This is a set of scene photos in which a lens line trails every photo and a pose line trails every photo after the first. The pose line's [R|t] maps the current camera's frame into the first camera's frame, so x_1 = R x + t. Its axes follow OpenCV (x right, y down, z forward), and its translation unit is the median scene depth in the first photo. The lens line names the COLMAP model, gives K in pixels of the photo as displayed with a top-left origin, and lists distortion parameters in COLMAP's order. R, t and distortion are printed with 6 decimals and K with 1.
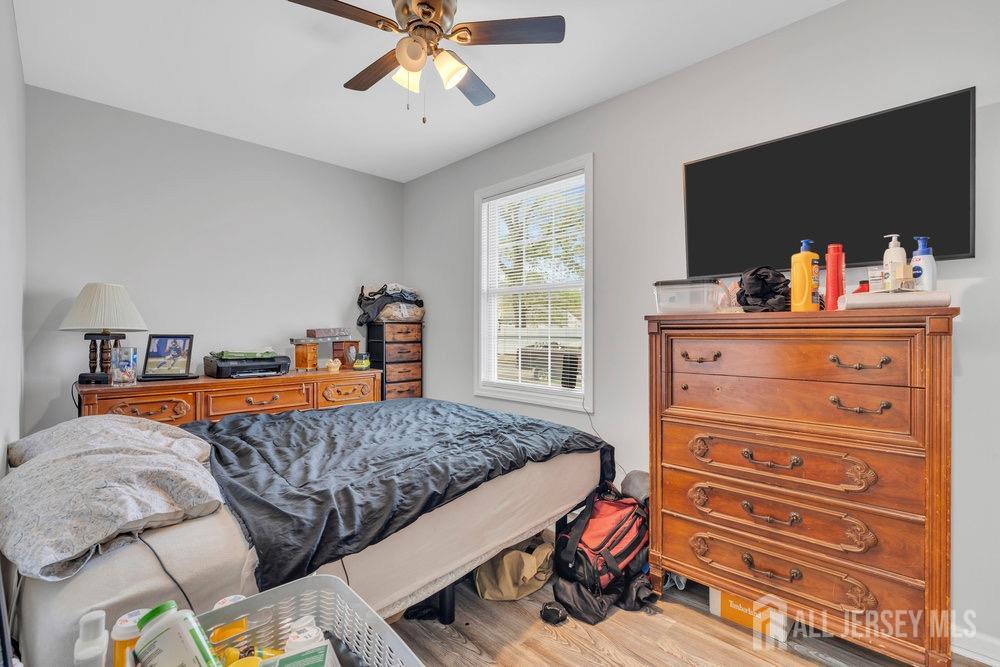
lens RADIAL K [[452.0, 0, 500.8], [0, 452.0, 329.8], [0, 0, 1]] dist [-0.002977, 0.000798]
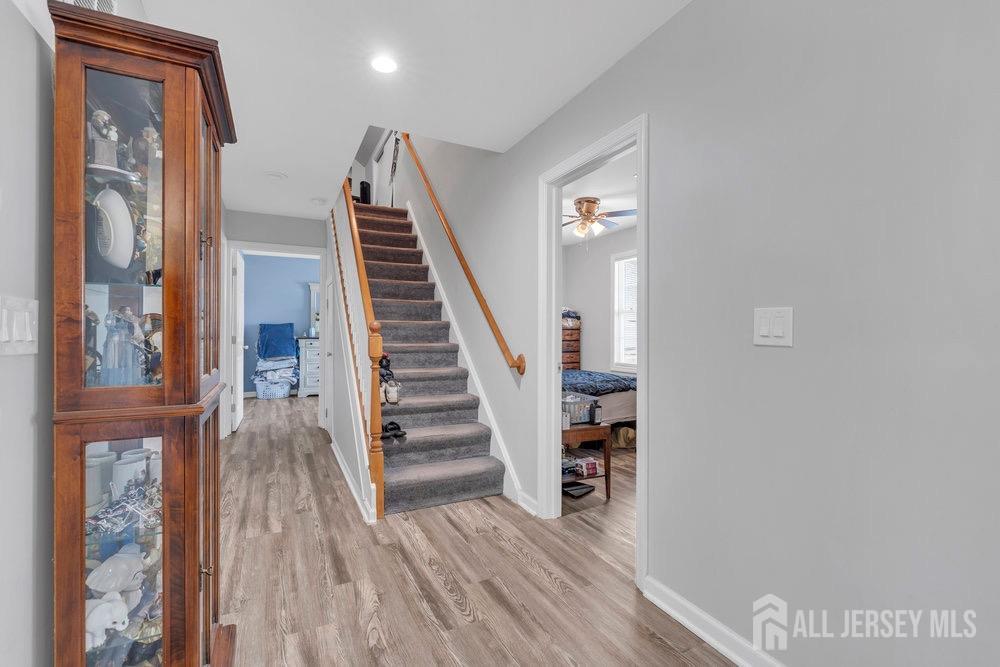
lens RADIAL K [[452.0, 0, 500.8], [0, 452.0, 329.8], [0, 0, 1]] dist [-0.002977, 0.000798]
pose [[0.950757, -0.000455, -0.309938, 0.075368], [-0.000556, 0.999995, -0.003174, -0.008024], [0.309938, 0.003190, 0.950752, -0.753528]]
